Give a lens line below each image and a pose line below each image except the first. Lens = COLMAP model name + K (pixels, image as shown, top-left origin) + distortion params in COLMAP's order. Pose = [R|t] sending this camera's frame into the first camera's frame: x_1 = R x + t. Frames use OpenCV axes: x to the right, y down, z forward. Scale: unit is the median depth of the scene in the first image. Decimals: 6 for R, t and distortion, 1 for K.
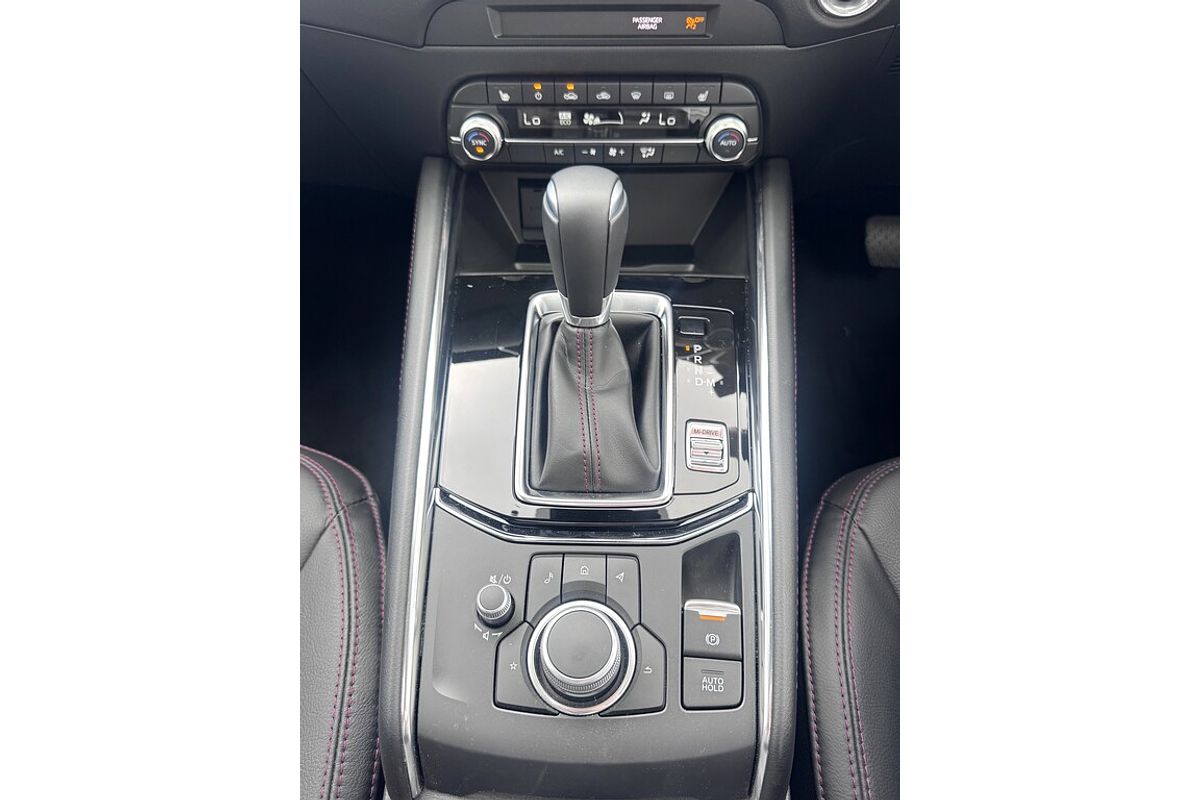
lens RADIAL K [[751.3, 0, 595.3], [0, 751.3, 425.4], [0, 0, 1]] dist [0.015310, -0.003651]
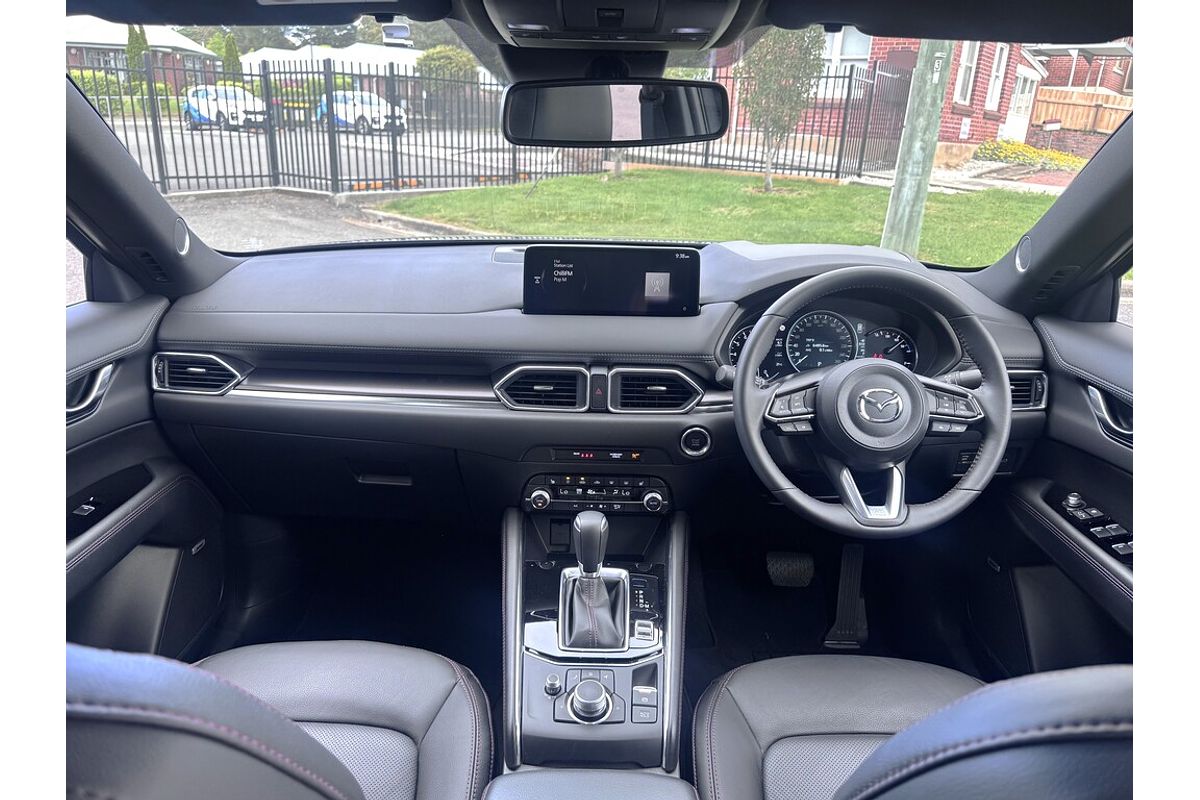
lens RADIAL K [[751.3, 0, 595.3], [0, 751.3, 425.4], [0, 0, 1]] dist [0.015310, -0.003651]
pose [[0.999455, 0.019385, 0.026714, -0.056767], [-0.005430, 0.894907, -0.446220, 0.403548], [-0.032557, 0.445832, 0.894524, -1.063199]]
